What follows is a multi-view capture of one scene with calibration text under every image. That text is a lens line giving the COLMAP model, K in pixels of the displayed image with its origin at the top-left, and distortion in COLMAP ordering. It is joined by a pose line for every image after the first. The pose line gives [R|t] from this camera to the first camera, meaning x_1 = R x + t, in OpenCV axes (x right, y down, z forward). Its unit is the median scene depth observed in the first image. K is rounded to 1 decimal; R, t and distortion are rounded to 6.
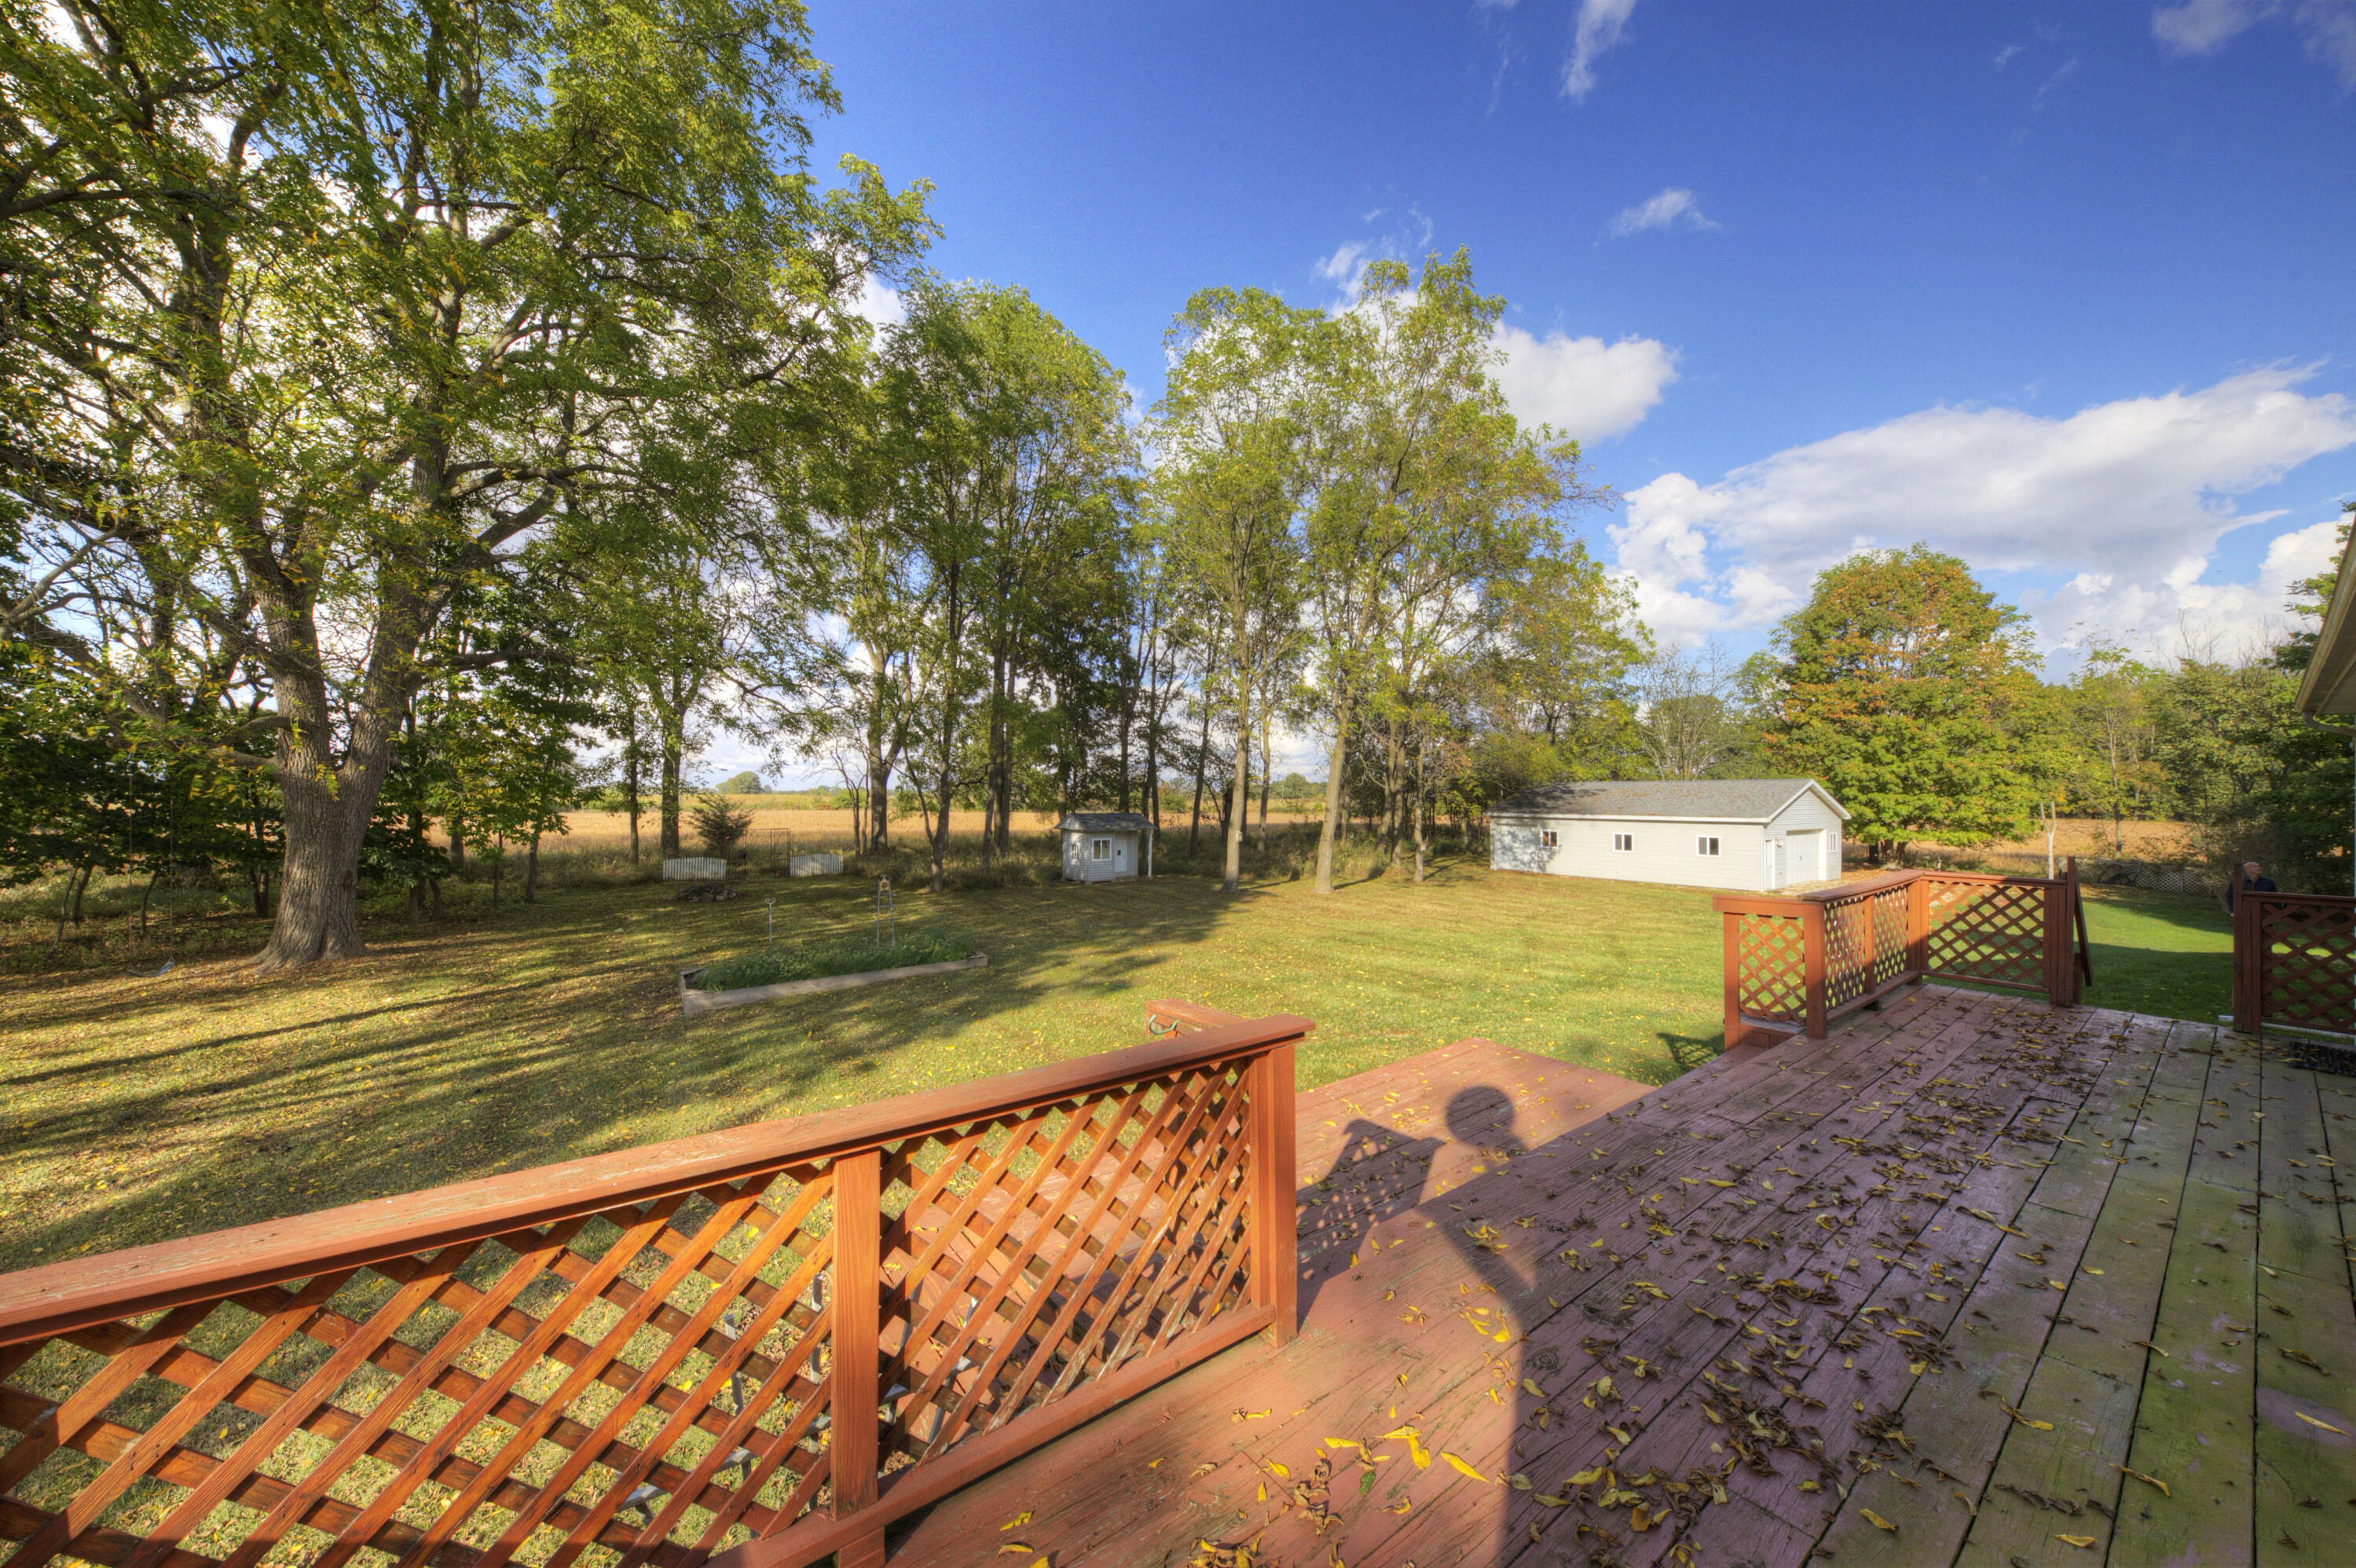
lens RADIAL K [[803.1, 0, 1192.6], [0, 803.1, 789.0], [0, 0, 1]] dist [-0.000752, -0.000095]
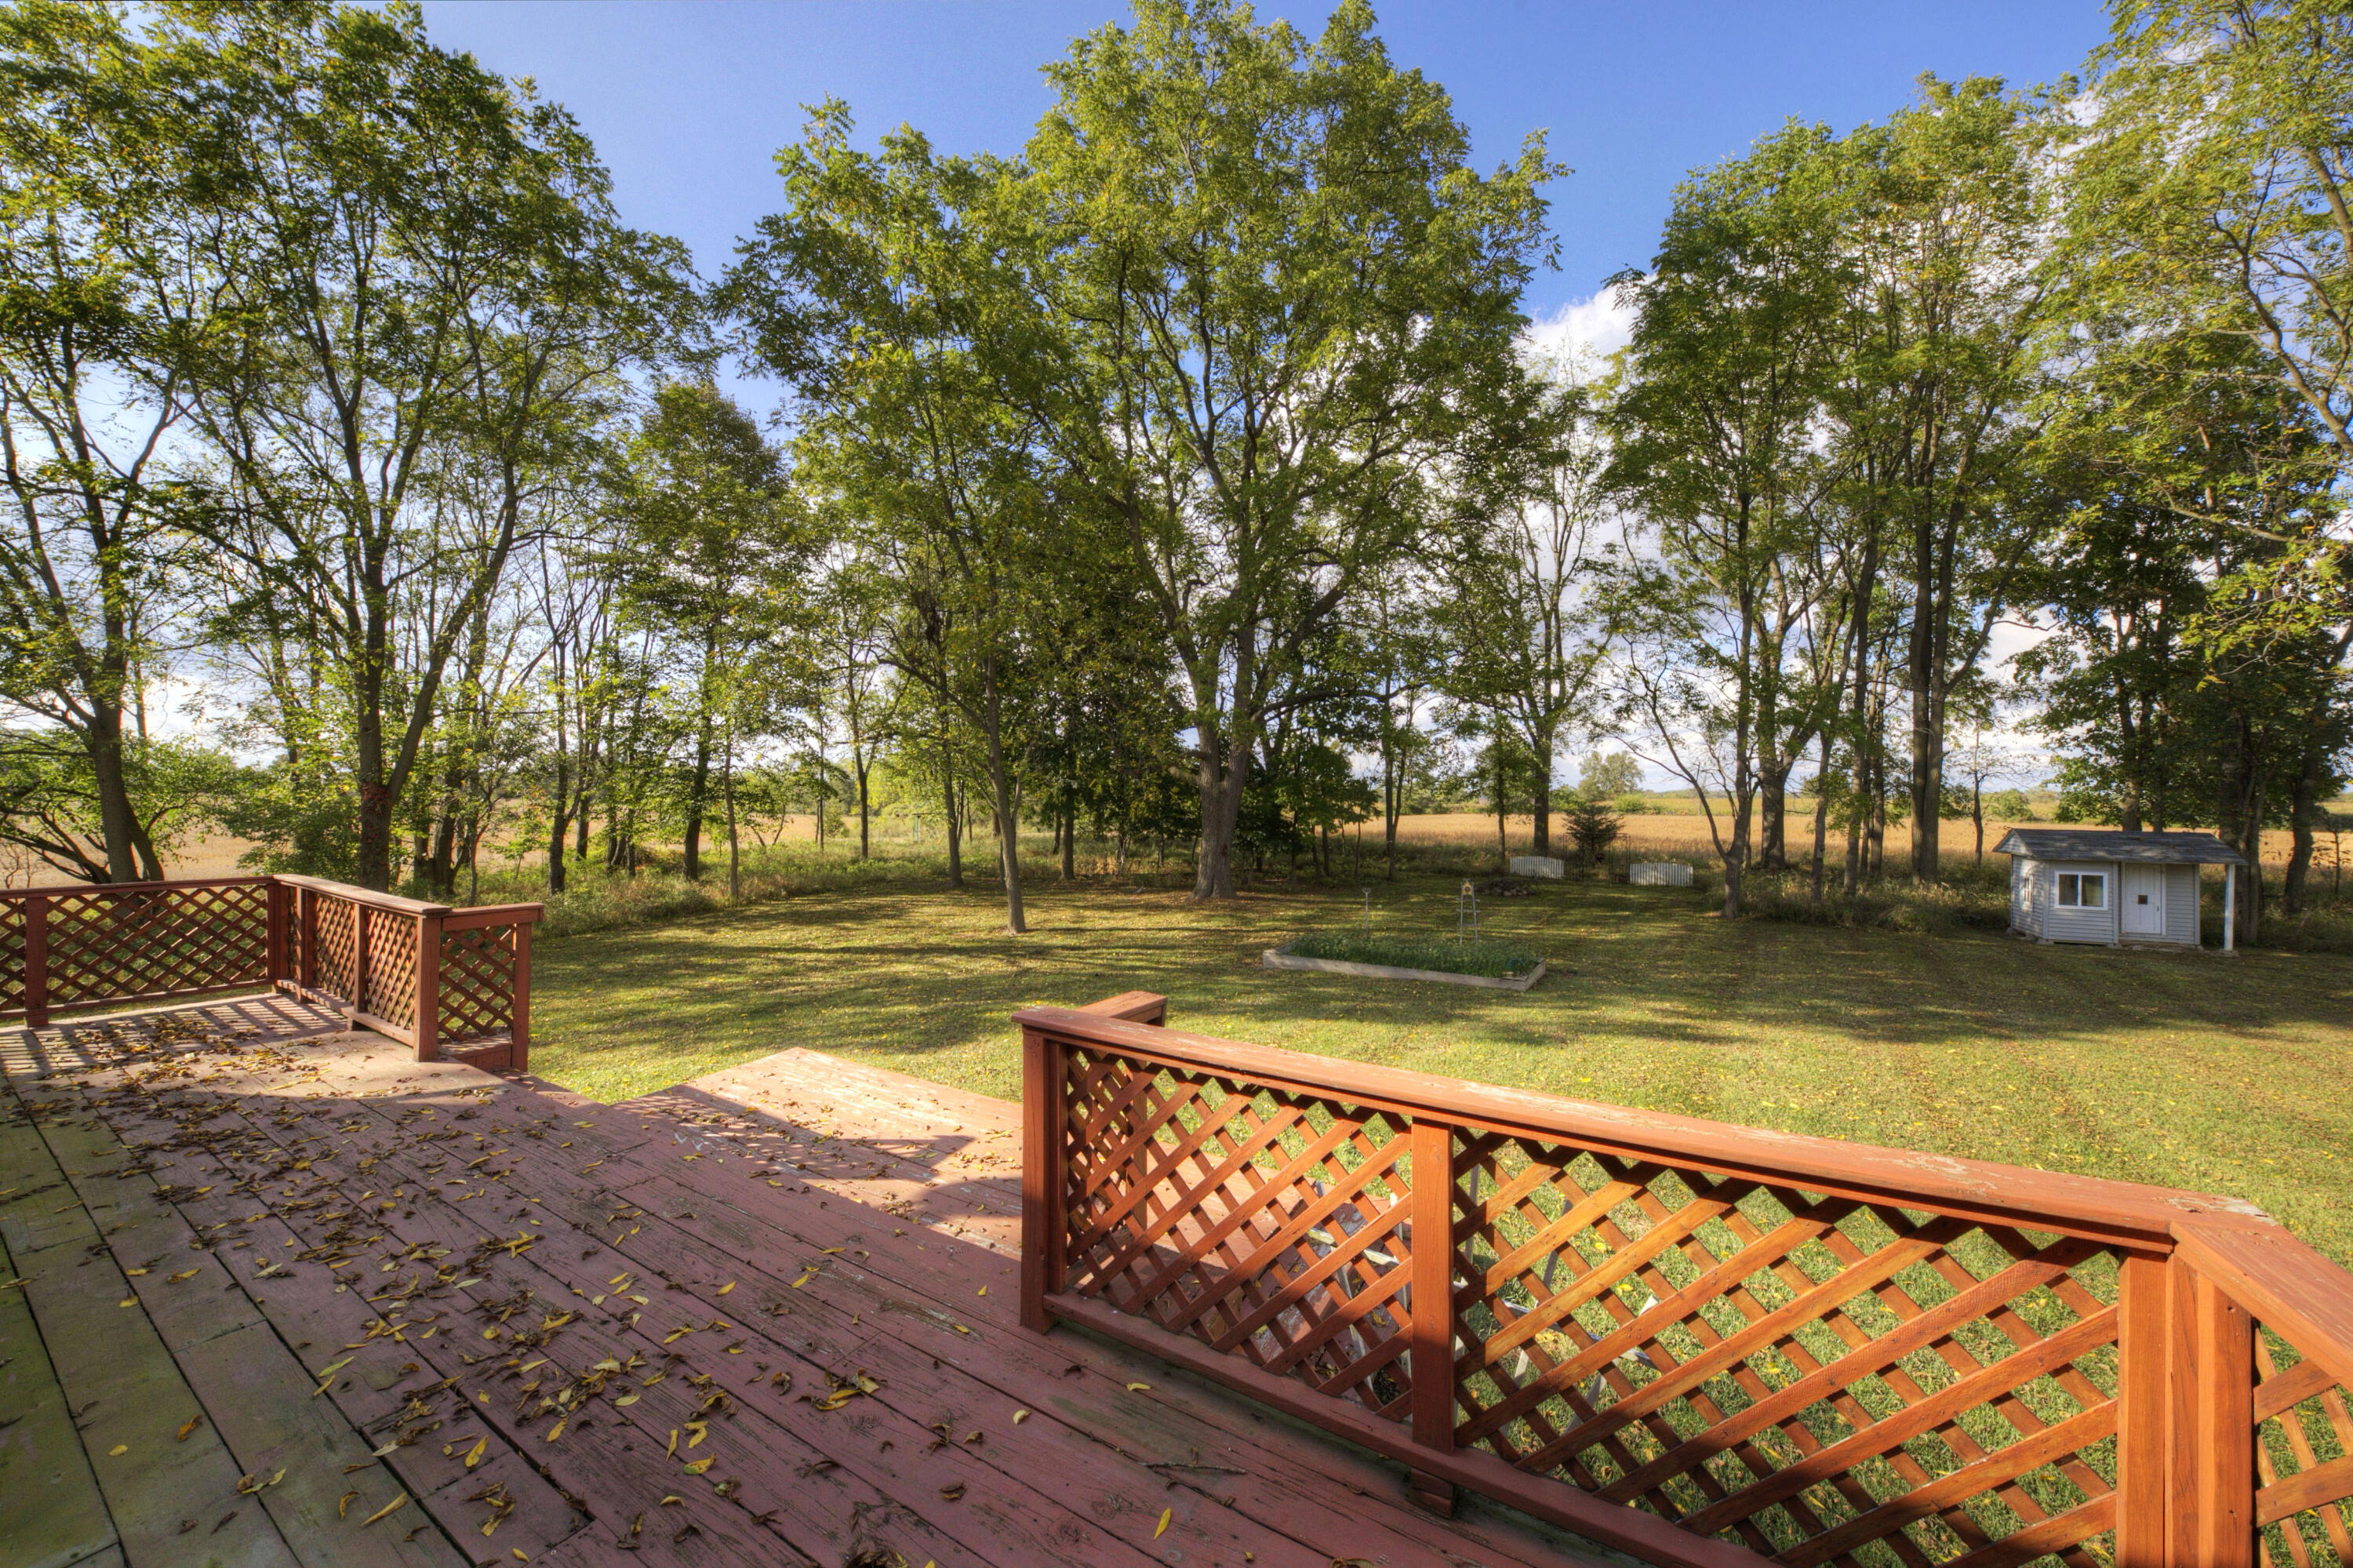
lens RADIAL K [[802.1, 0, 1191.1], [0, 802.1, 789.0], [0, 0, 1]] dist [-0.000752, -0.000095]
pose [[0.392470, -0.007129, -0.919737, 0.188395], [0.002718, 0.999975, -0.006591, -0.000678], [0.919761, 0.000087, 0.392479, 0.134798]]
